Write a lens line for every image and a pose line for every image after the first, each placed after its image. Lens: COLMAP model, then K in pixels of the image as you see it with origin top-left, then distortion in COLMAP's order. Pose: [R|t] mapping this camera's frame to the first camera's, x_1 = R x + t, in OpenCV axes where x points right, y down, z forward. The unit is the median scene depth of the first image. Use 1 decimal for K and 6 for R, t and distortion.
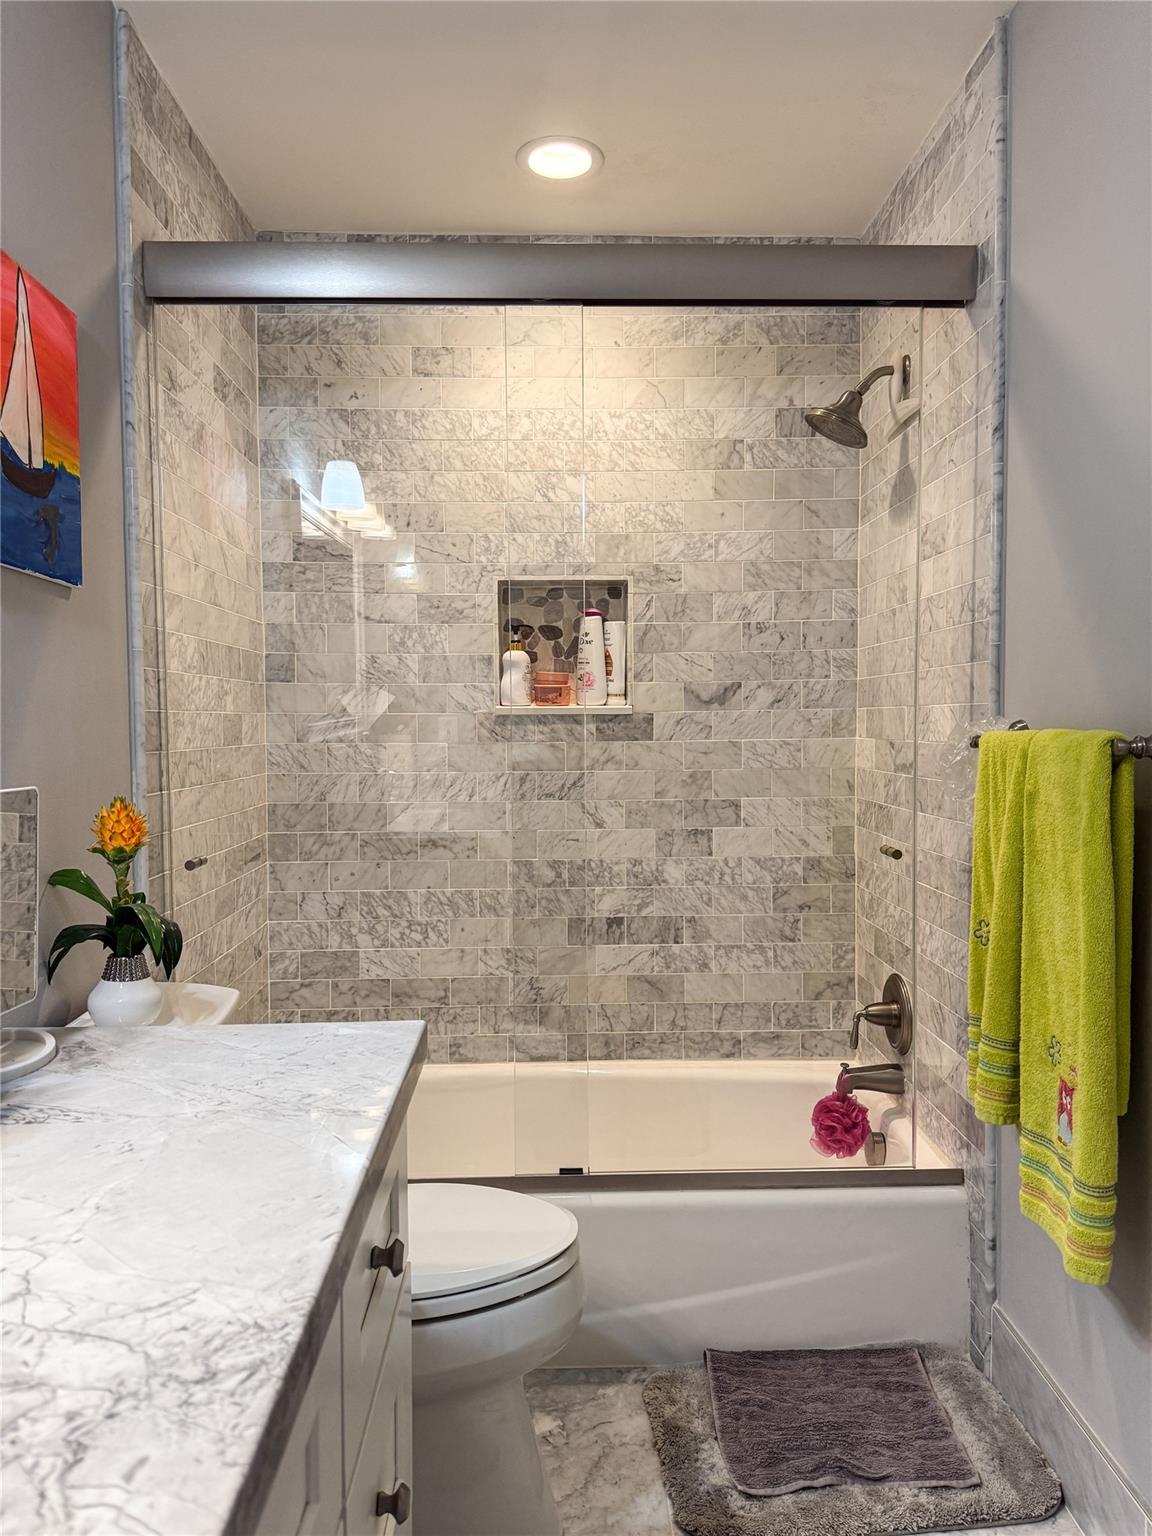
lens RADIAL K [[1077.9, 0, 575.9], [0, 1077.9, 767.5], [0, 0, 1]] dist [-0.002023, -0.000435]
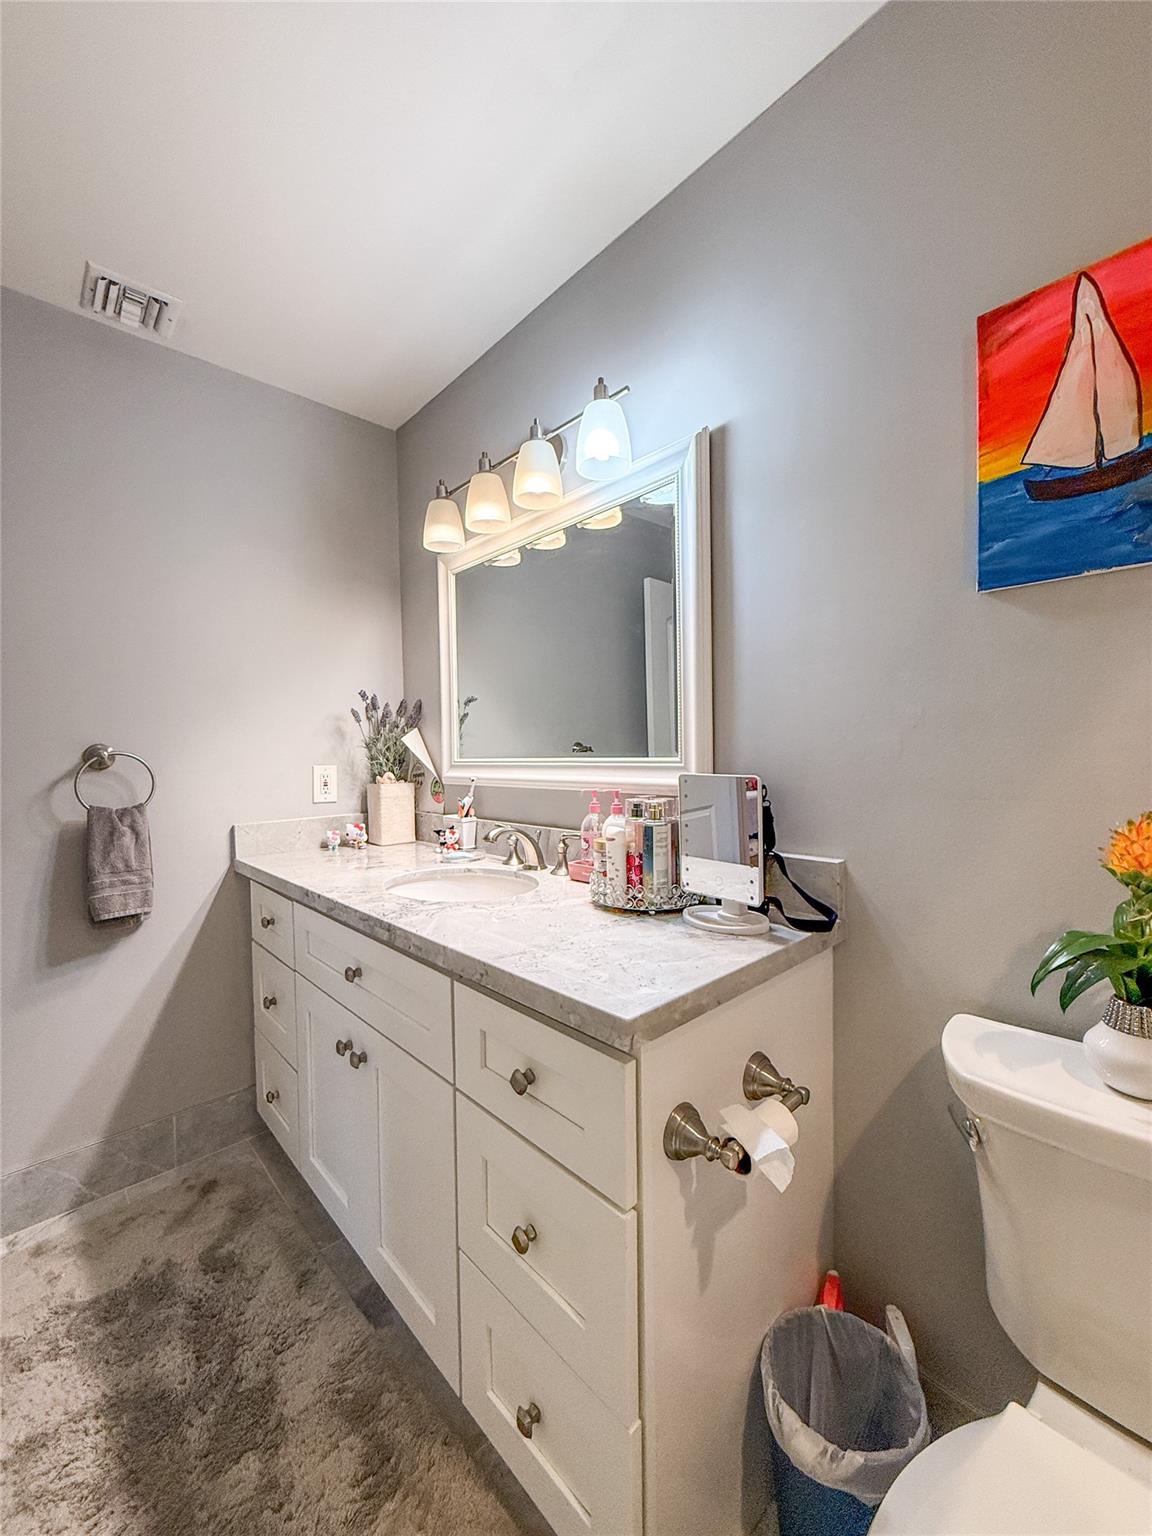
lens RADIAL K [[621.3, 0, 572.0], [0, 621.3, 762.0], [0, 0, 1]] dist [0.000929, 0.000032]
pose [[-0.748198, 0.028638, -0.662857, 0.326196], [-0.008233, 0.998590, 0.052435, -0.047793], [0.663424, 0.044689, -0.746908, 1.575828]]
